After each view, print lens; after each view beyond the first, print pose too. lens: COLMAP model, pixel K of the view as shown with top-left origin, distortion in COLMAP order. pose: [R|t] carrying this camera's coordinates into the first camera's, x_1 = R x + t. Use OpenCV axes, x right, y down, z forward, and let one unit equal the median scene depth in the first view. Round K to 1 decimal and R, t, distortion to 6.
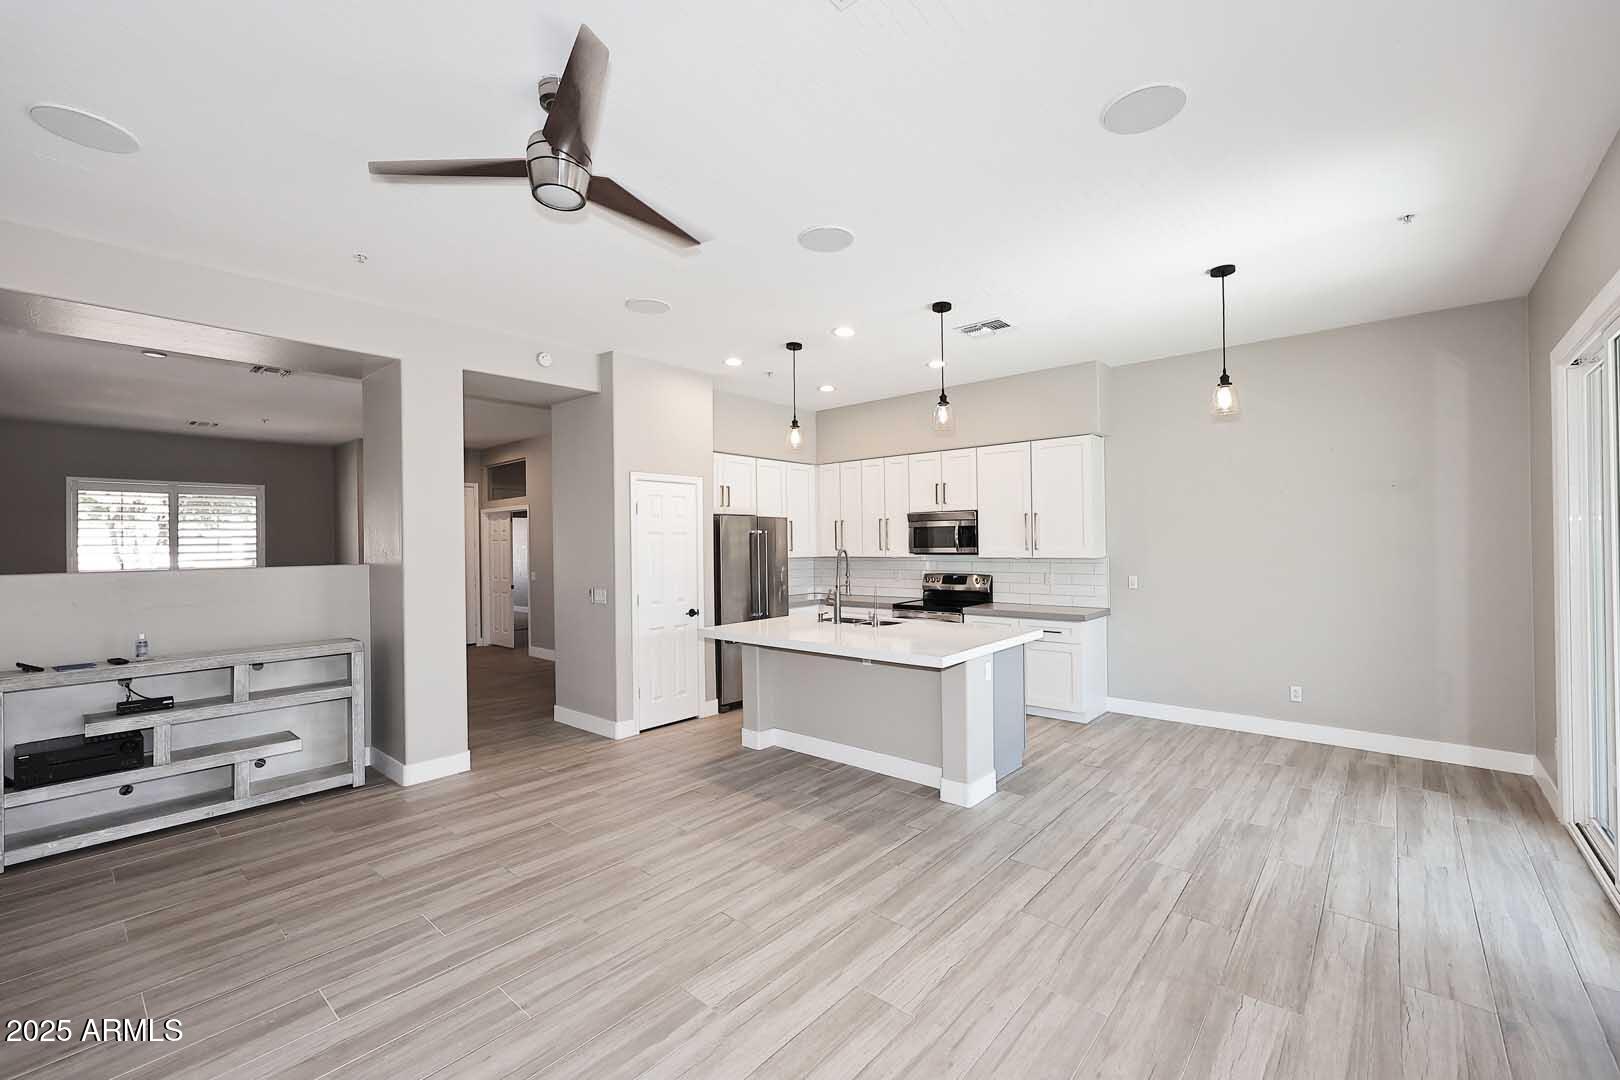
lens RADIAL K [[684.0, 0, 807.0], [0, 684.0, 542.3], [0, 0, 1]] dist [0.002773, -0.000241]
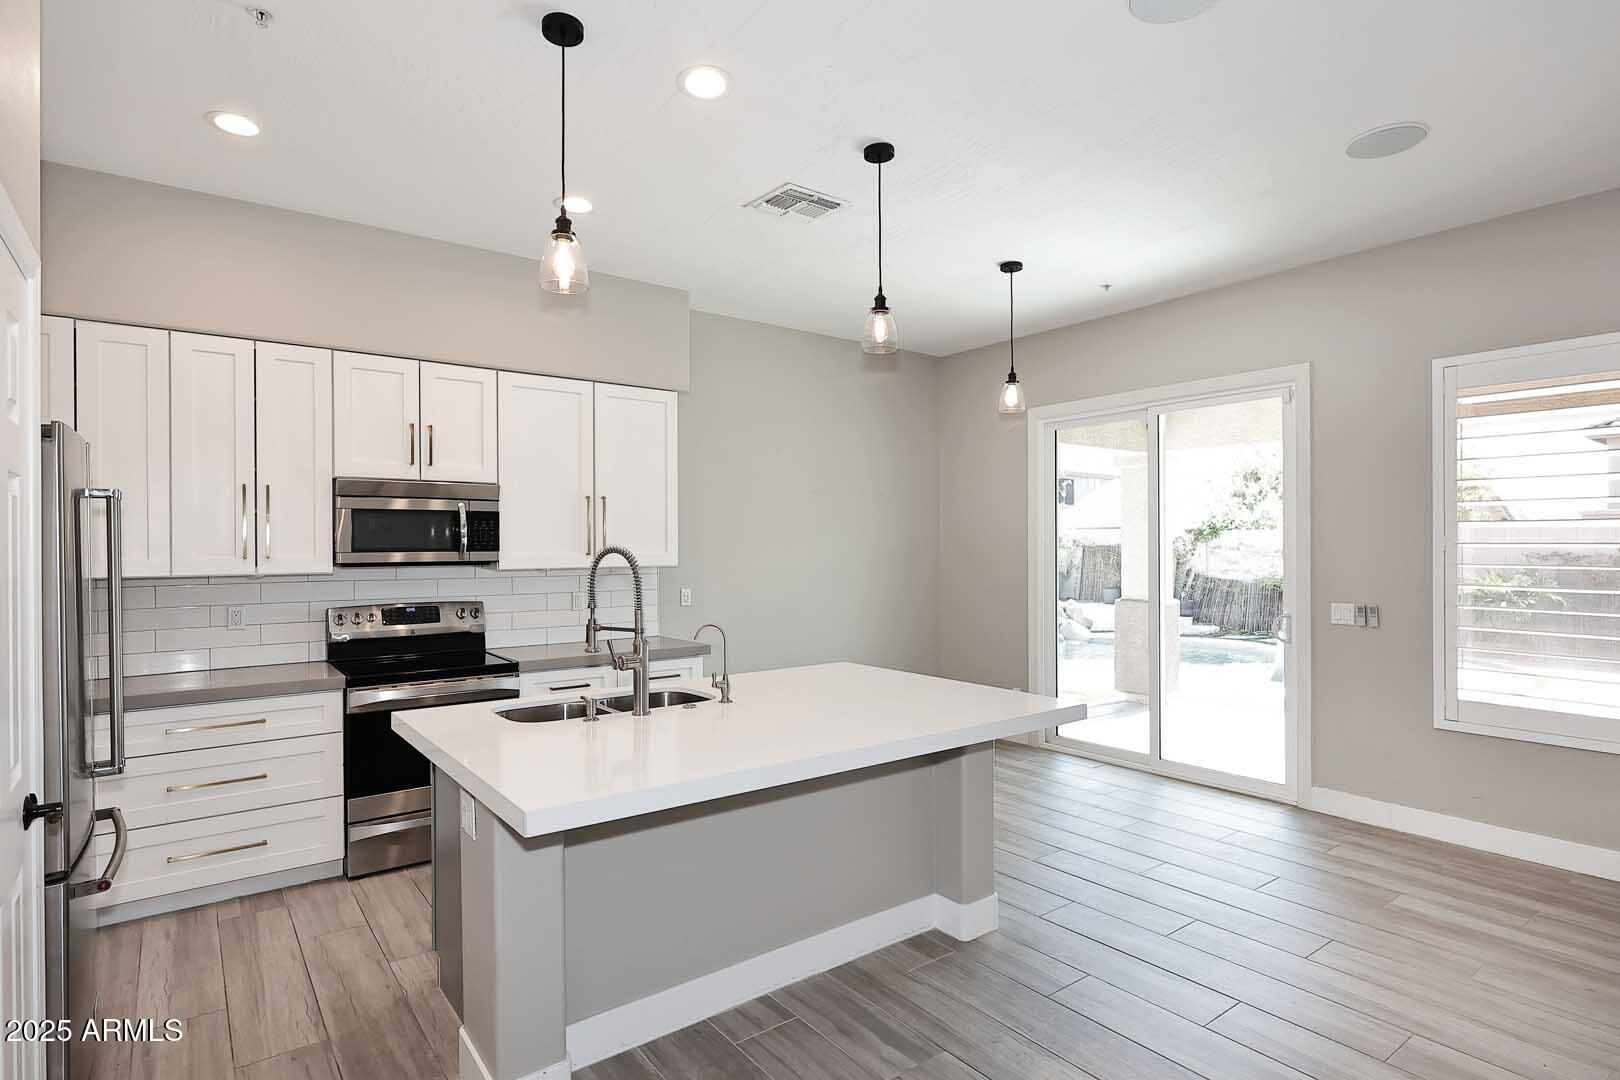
lens RADIAL K [[844.1, 0, 832.0], [0, 844.1, 545.7], [0, 0, 1]] dist [0.005563, -0.000178]
pose [[0.182245, 0.013453, 0.983161, -0.396539], [0.004537, 0.999884, -0.014523, 0.014746], [-0.983243, 0.007108, 0.182163, 0.646205]]
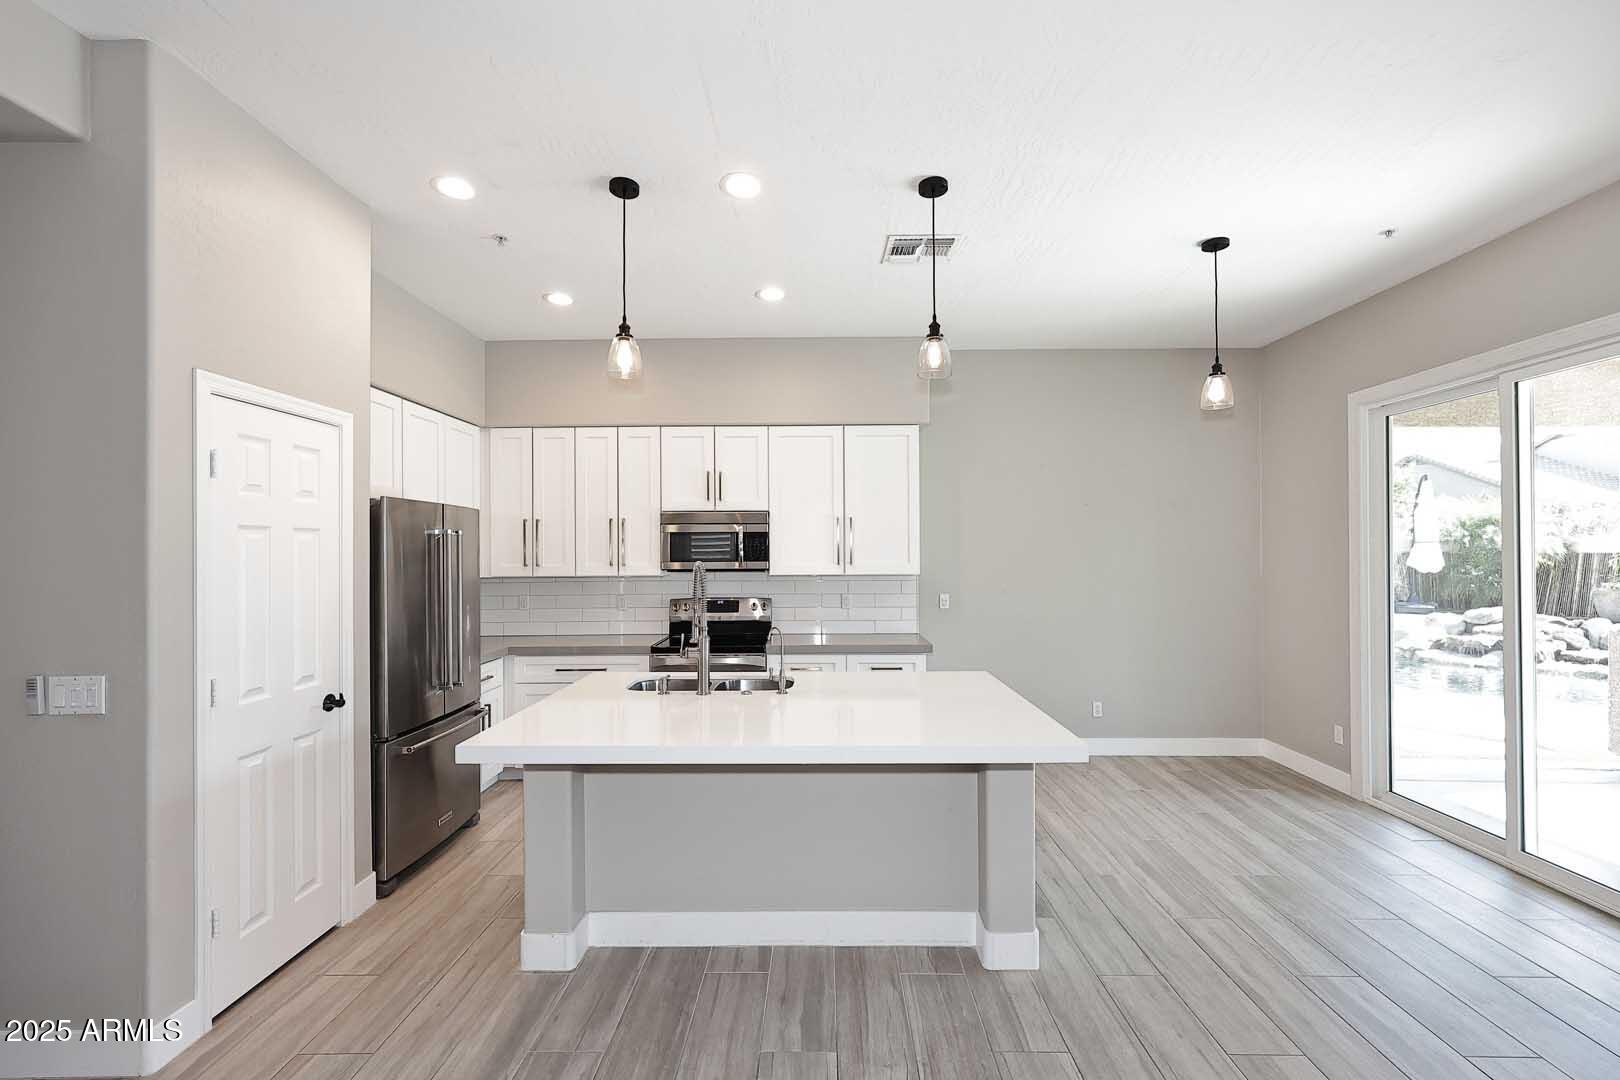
lens RADIAL K [[718.5, 0, 821.0], [0, 718.5, 549.6], [0, 0, 1]] dist [0.006323, -0.000723]
pose [[0.753345, 0.011450, 0.657526, -0.231611], [-0.004318, 0.999913, -0.012464, 0.004103], [-0.657612, 0.006551, 0.753329, 0.401097]]
